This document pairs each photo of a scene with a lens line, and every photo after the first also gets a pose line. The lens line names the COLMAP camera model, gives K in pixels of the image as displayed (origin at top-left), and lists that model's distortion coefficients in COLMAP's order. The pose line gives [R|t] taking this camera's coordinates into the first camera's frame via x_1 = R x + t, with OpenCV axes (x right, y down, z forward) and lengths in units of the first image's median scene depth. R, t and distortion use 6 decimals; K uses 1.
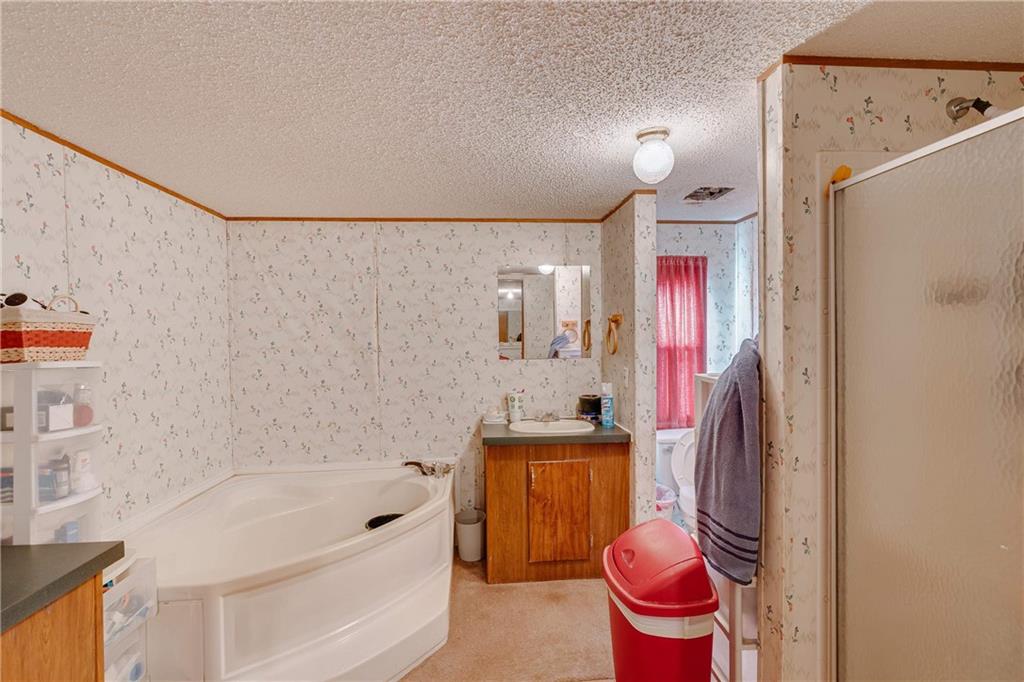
lens RADIAL K [[457.1, 0, 512.0], [0, 457.1, 341.0], [0, 0, 1]] dist [-0.002952, 0.000130]
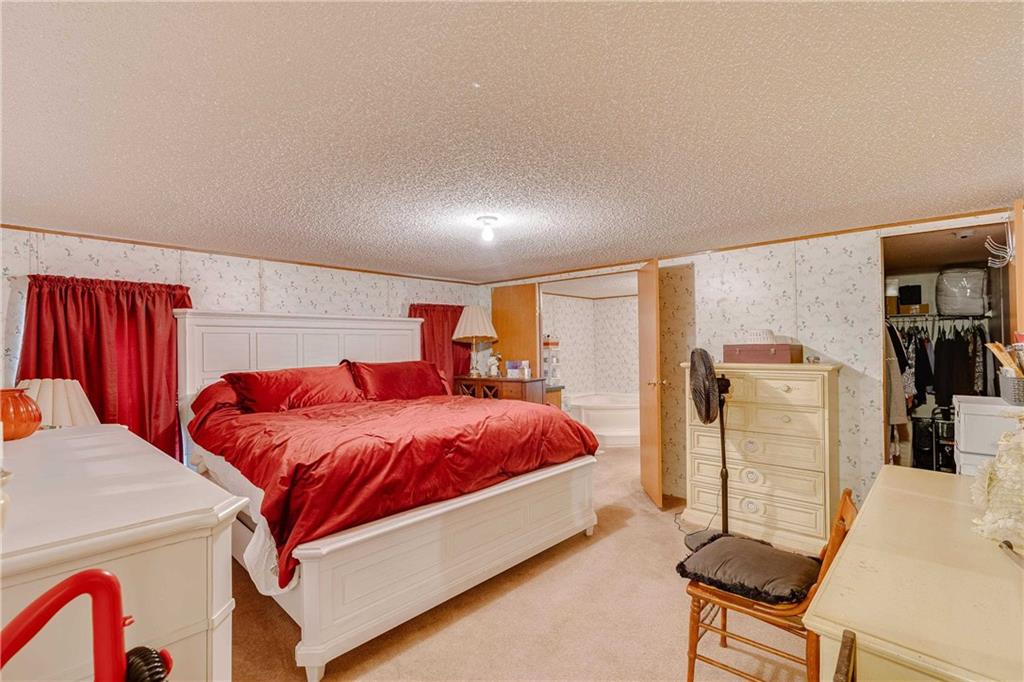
lens RADIAL K [[457.1, 0, 512.0], [0, 457.1, 341.0], [0, 0, 1]] dist [-0.002952, 0.000130]
pose [[0.691176, -0.007252, -0.722650, 1.963529], [0.002237, 0.999966, -0.007895, 0.001827], [0.722683, 0.003840, 0.691169, -2.389584]]
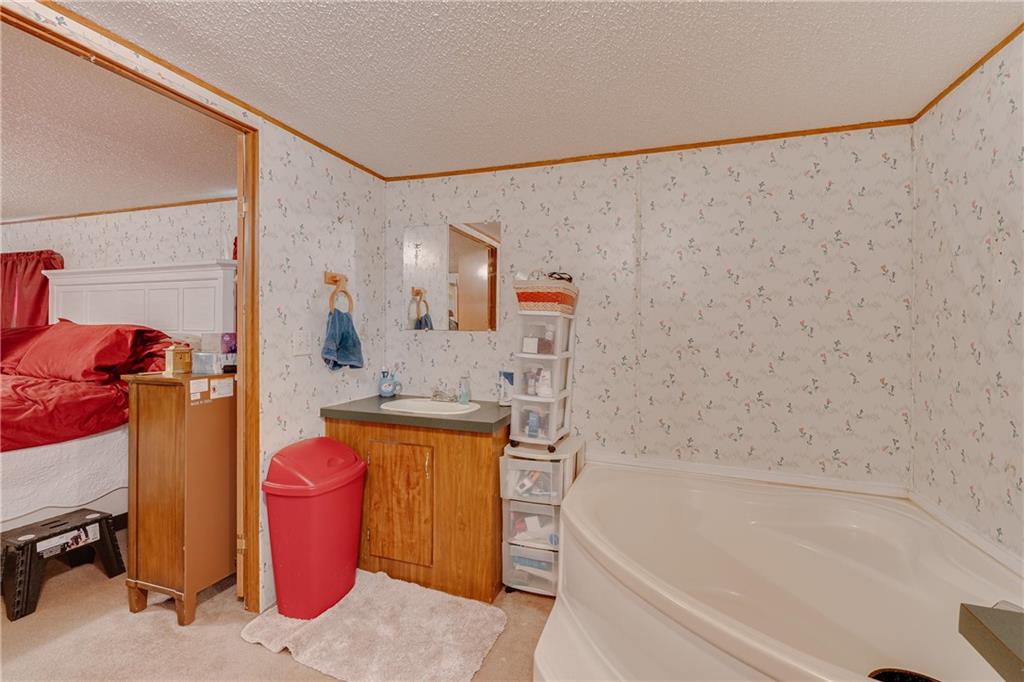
lens RADIAL K [[457.1, 0, 512.0], [0, 457.1, 341.0], [0, 0, 1]] dist [-0.002952, 0.000130]
pose [[-0.399761, 0.019579, -0.916410, 0.487502], [-0.017906, 0.999414, 0.029164, 0.101470], [0.916444, 0.028068, -0.399177, 1.495743]]
